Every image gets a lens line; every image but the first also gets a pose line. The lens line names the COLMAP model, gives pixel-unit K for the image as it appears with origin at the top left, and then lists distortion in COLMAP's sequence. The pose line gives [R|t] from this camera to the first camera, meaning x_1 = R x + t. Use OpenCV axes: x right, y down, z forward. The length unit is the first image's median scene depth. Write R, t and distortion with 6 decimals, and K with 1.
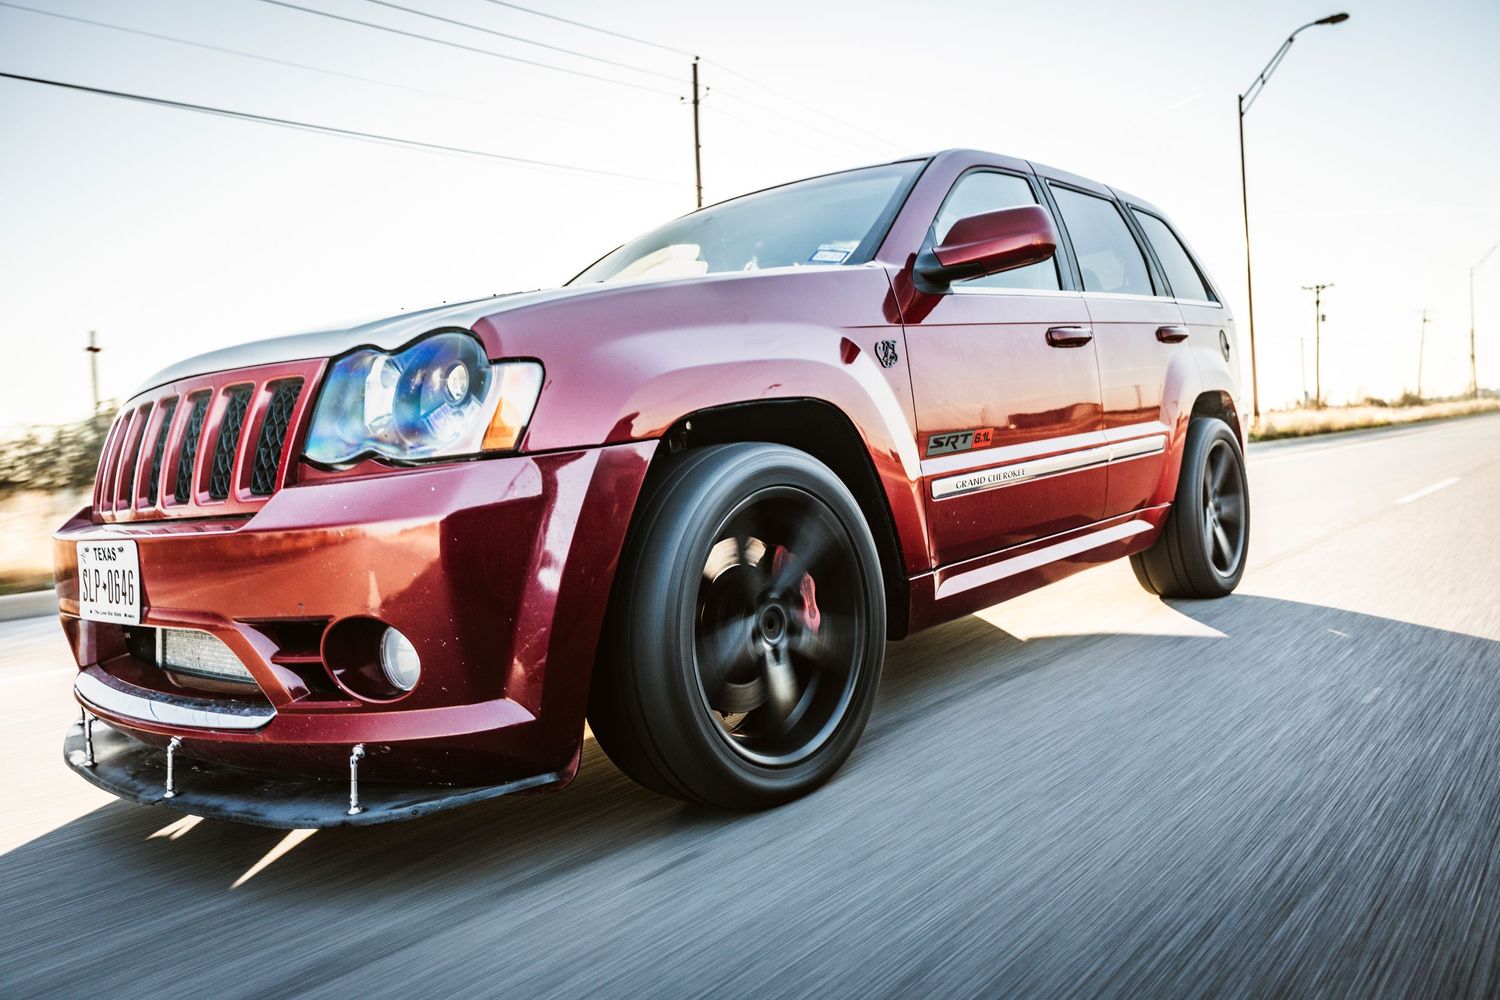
lens RADIAL K [[1105.5, 0, 750.0], [0, 1105.5, 500.0], [0, 0, 1]] dist [-0.003651, -0.000580]
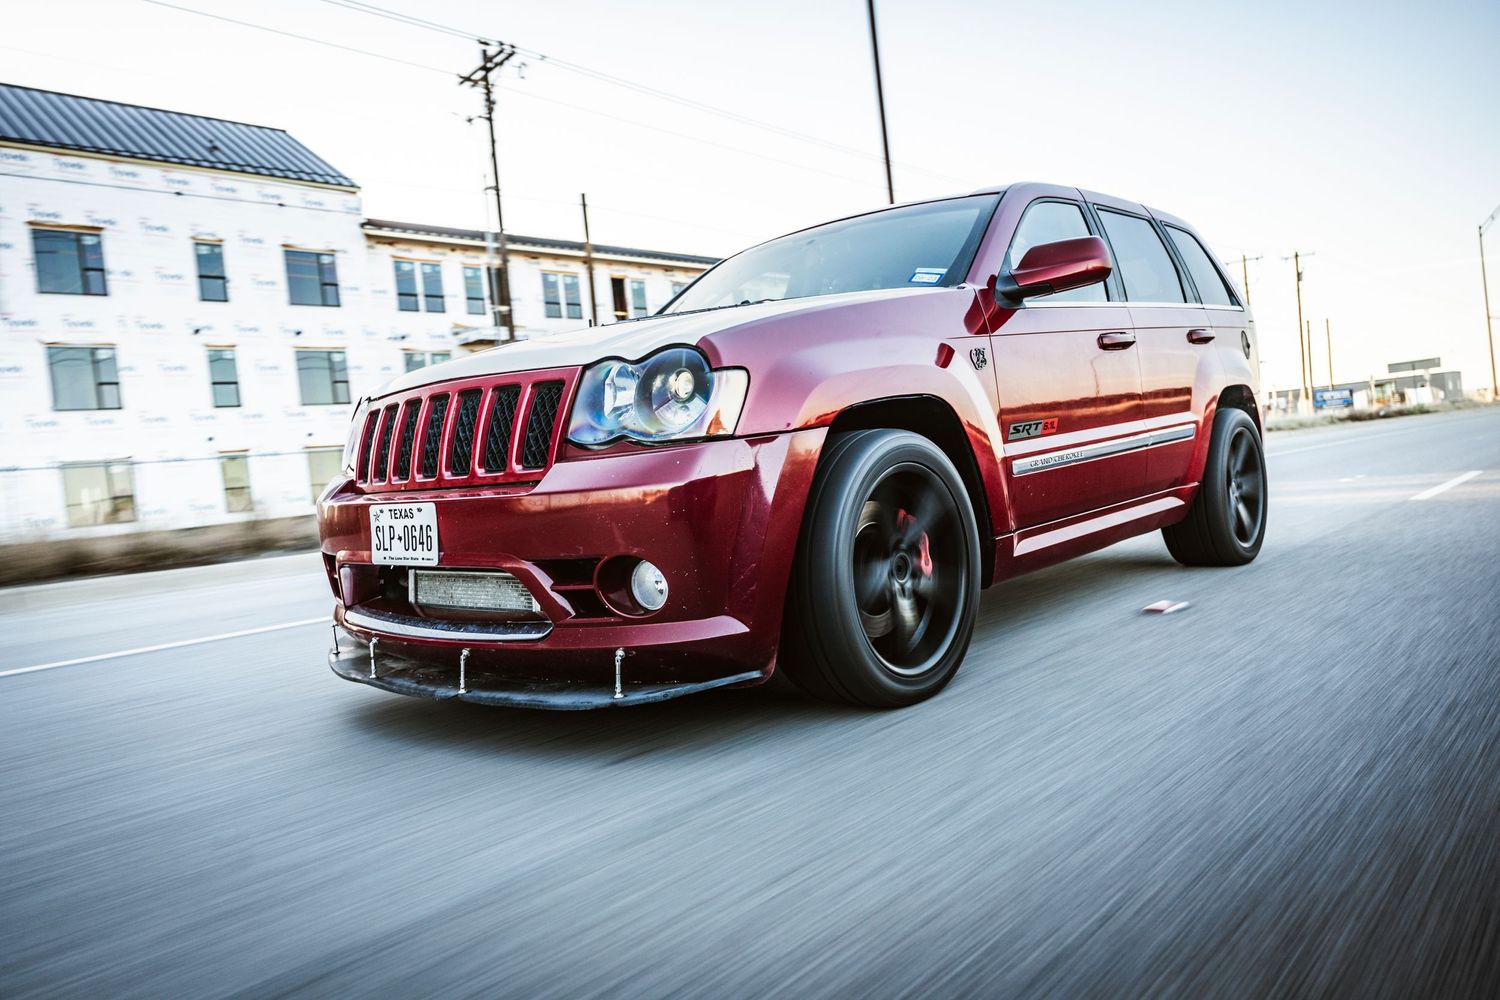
lens RADIAL K [[1105.5, 0, 750.0], [0, 1105.5, 500.0], [0, 0, 1]] dist [-0.003651, -0.000580]
pose [[0.999940, -0.000302, -0.010935, -0.121424], [0.000408, 0.999953, 0.009692, 0.015694], [0.010931, -0.009696, 0.999893, -0.256769]]
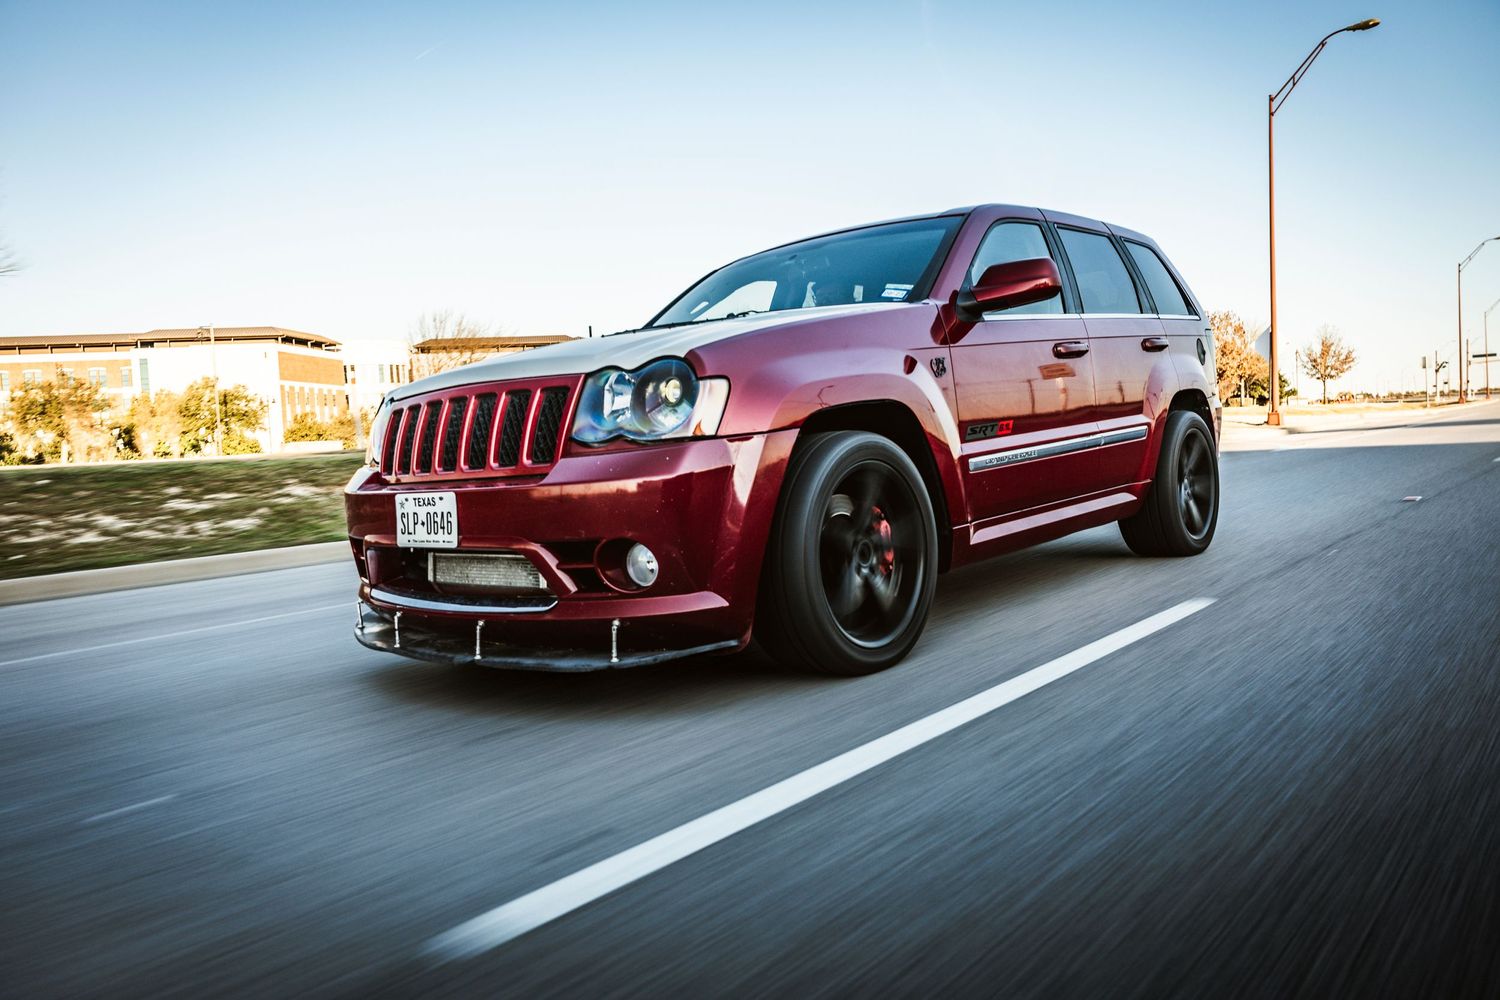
lens RADIAL K [[1105.5, 0, 750.0], [0, 1105.5, 500.0], [0, 0, 1]] dist [-0.003651, -0.000580]
pose [[0.999948, 0.006708, -0.007659, -0.103040], [-0.006597, 0.999874, 0.014431, 0.017163], [0.007755, -0.014380, 0.999867, -0.404018]]
